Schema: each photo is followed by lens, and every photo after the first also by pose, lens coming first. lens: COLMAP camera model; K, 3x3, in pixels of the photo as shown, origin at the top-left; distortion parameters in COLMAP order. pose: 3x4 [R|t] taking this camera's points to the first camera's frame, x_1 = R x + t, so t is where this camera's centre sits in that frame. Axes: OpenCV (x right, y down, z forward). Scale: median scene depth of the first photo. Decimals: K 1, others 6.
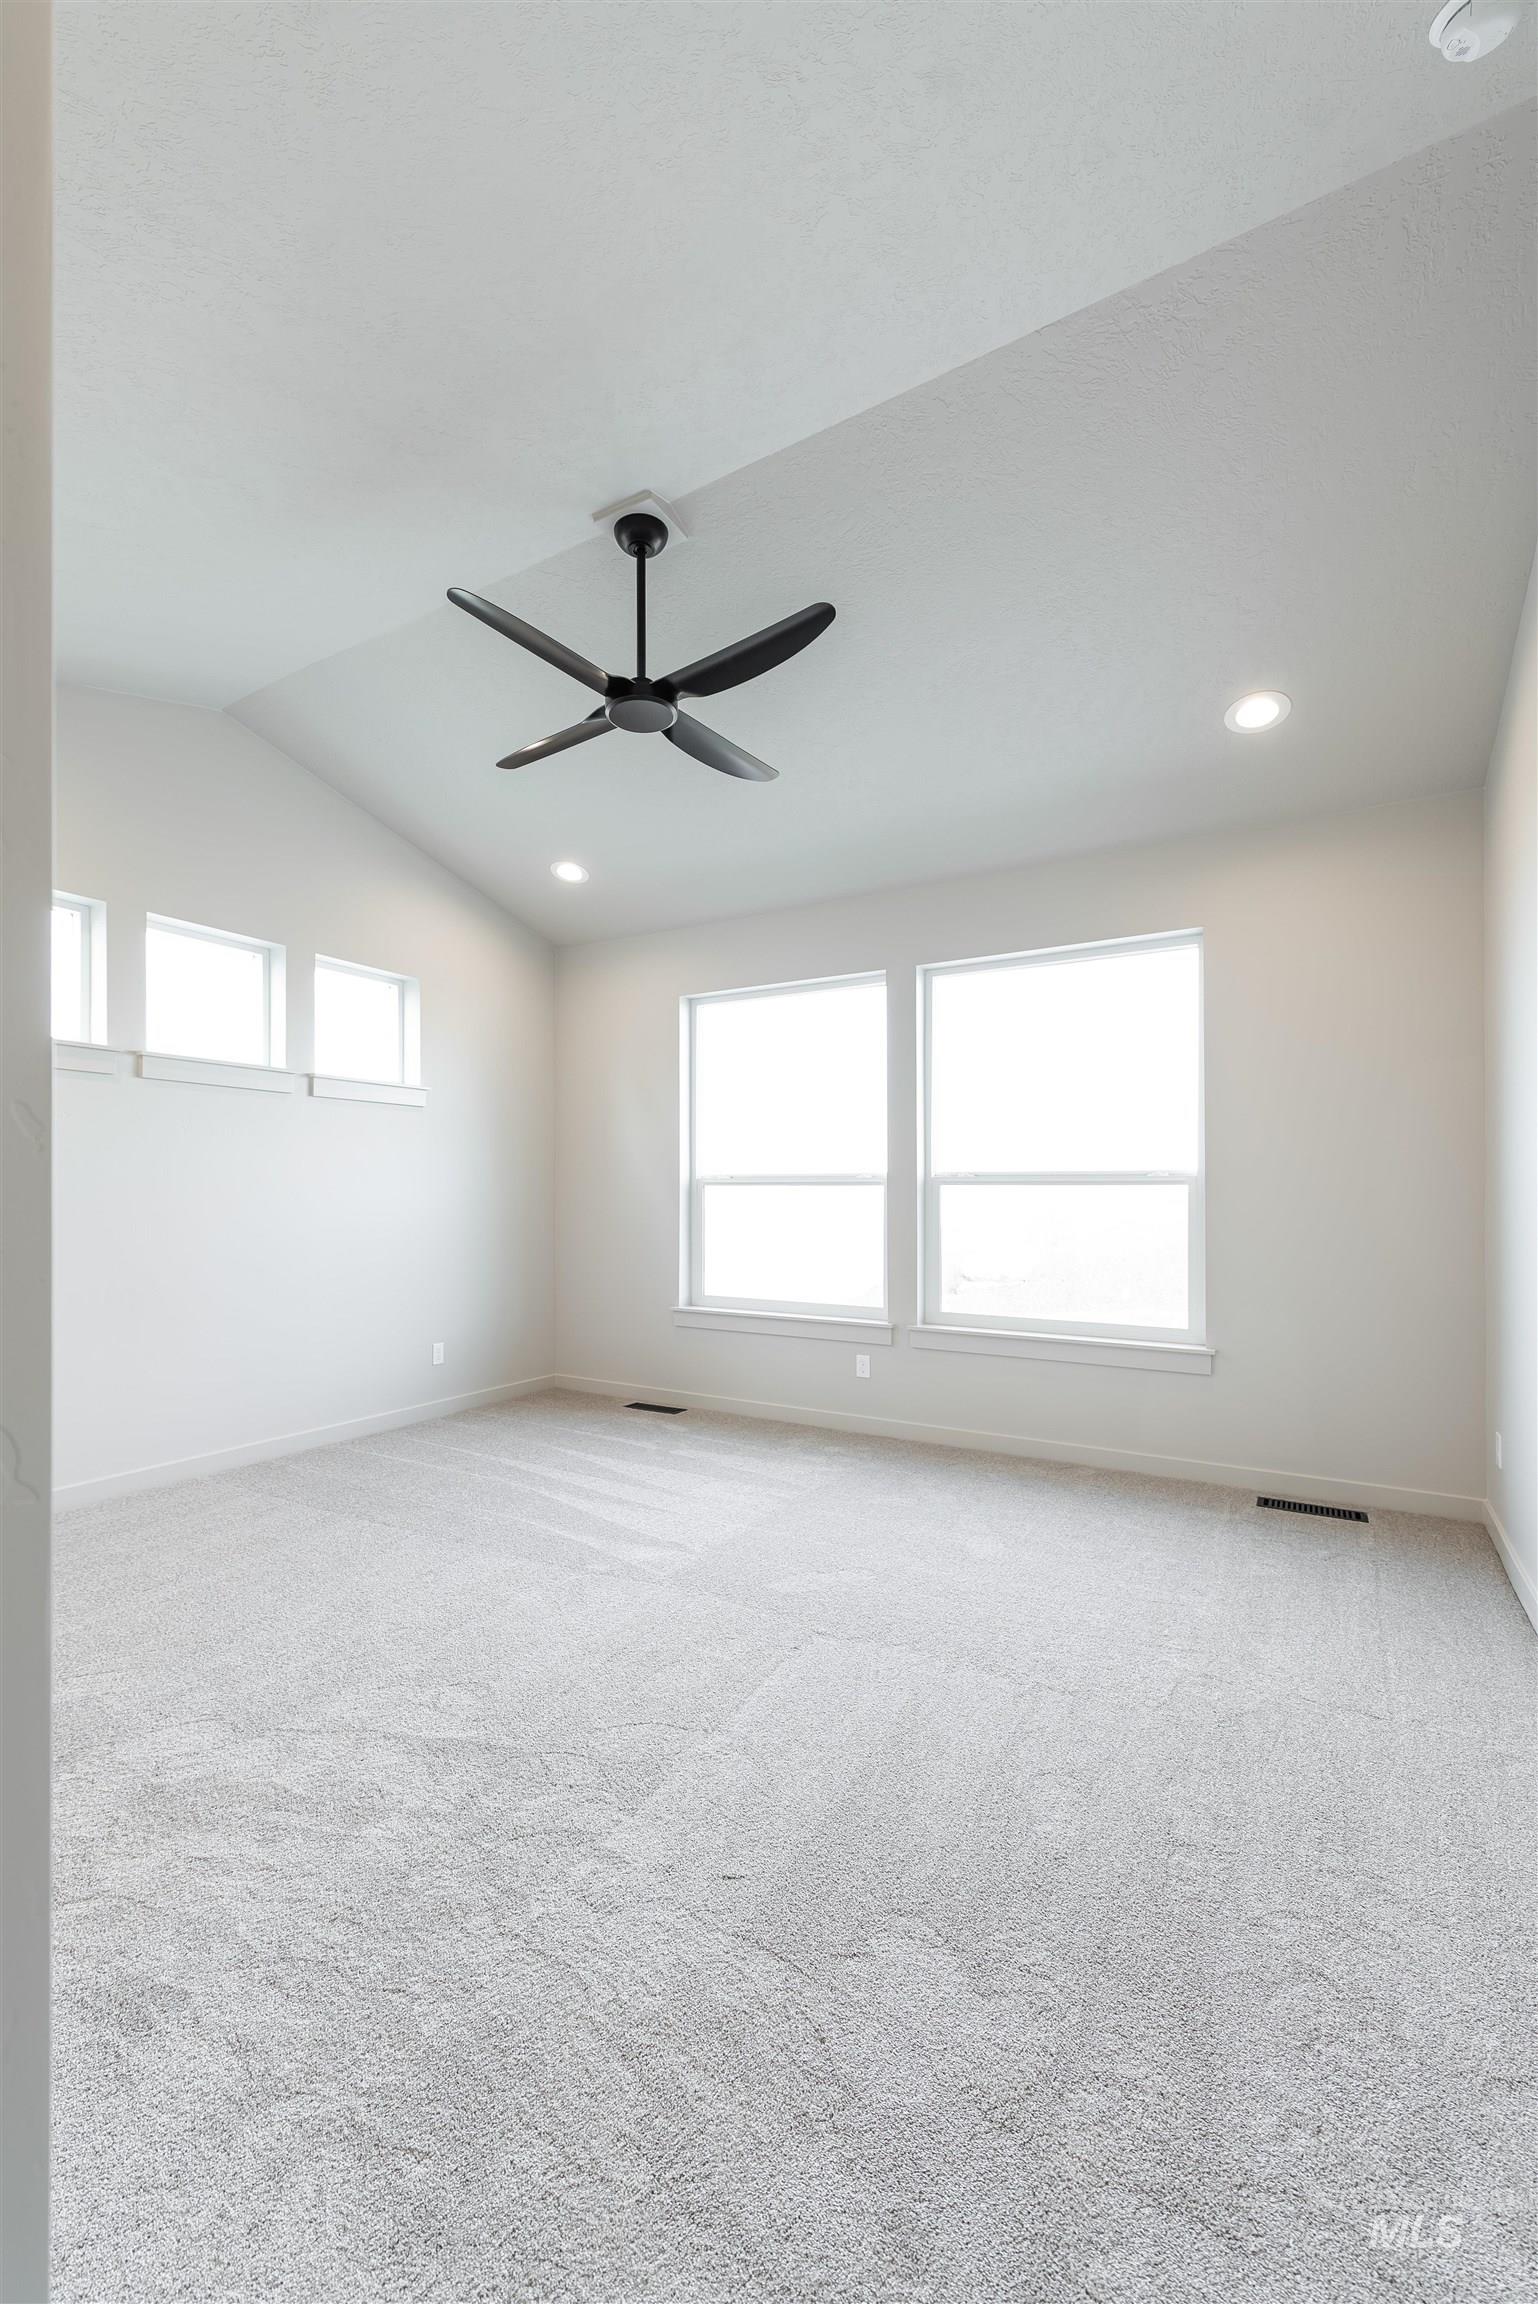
lens RADIAL K [[921.0, 0, 802.4], [0, 921.0, 1193.5], [0, 0, 1]] dist [0.000134, 0.000036]
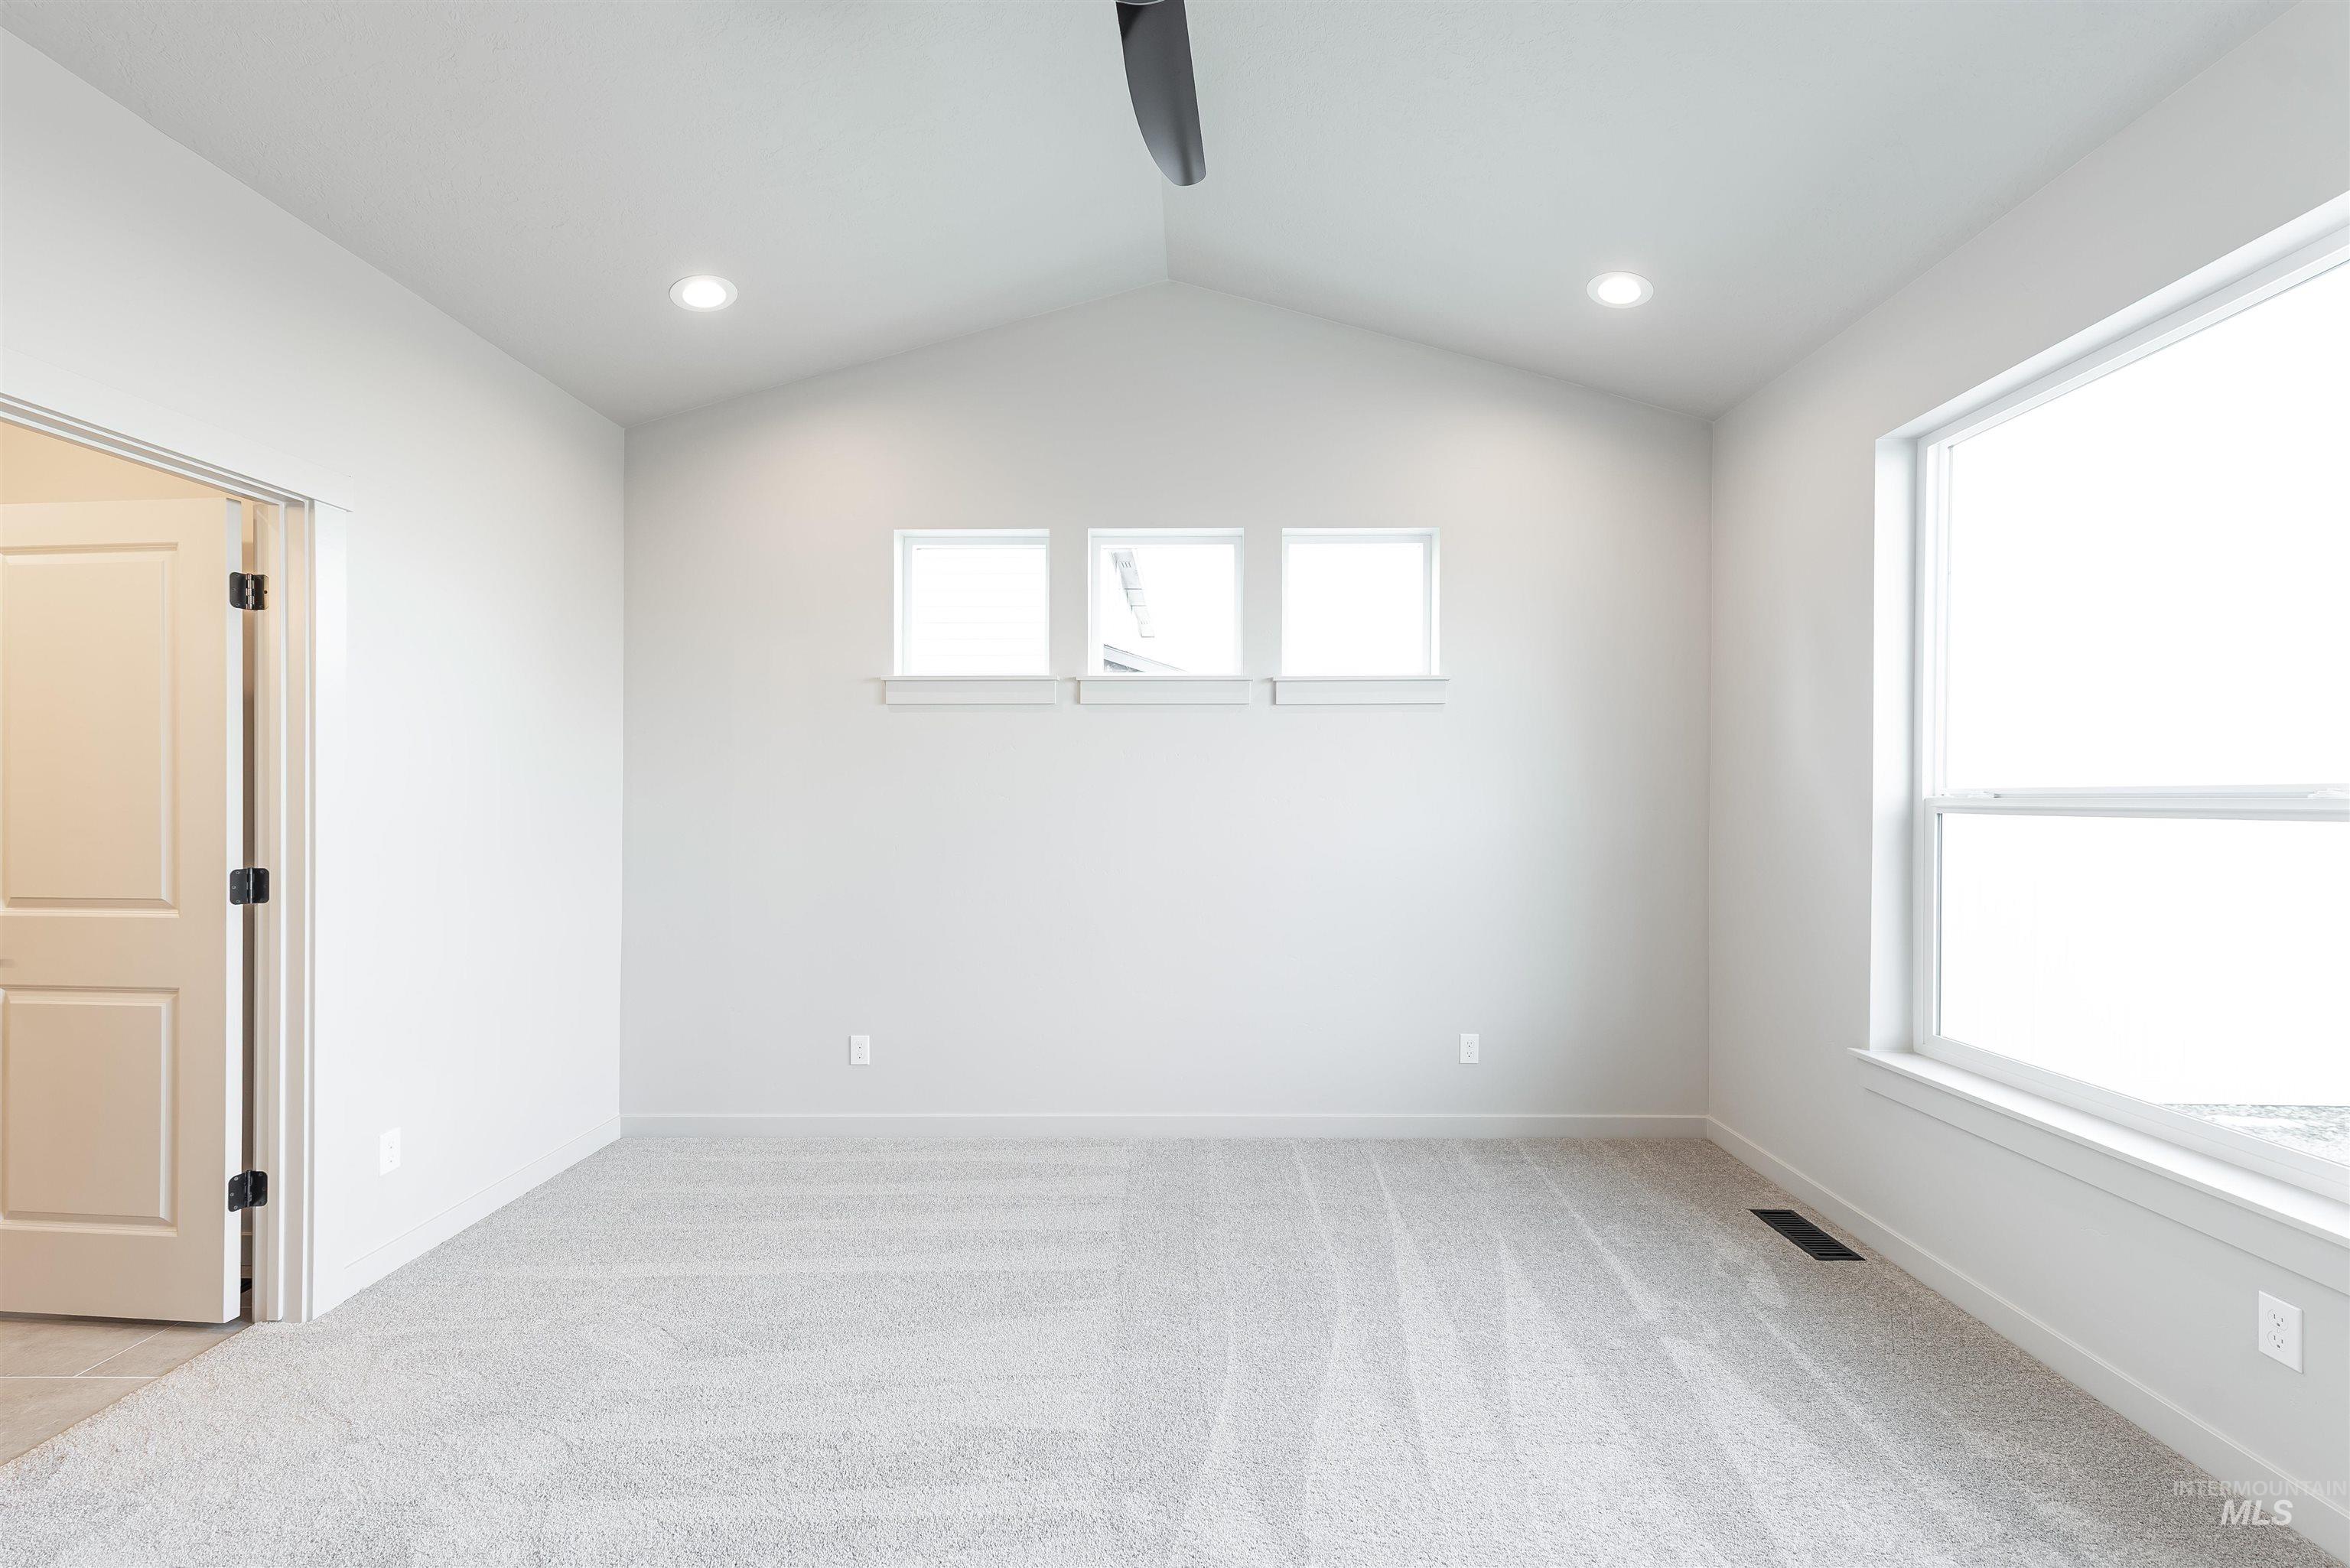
lens RADIAL K [[1037.6, 0, 1174.9], [0, 1037.6, 817.0], [0, 0, 1]] dist [-0.001578, -0.000444]
pose [[0.483960, 0.007603, -0.875057, 0.221233], [0.002204, 0.999948, 0.009907, -0.015715], [0.875087, -0.006723, 0.483918, 0.467598]]
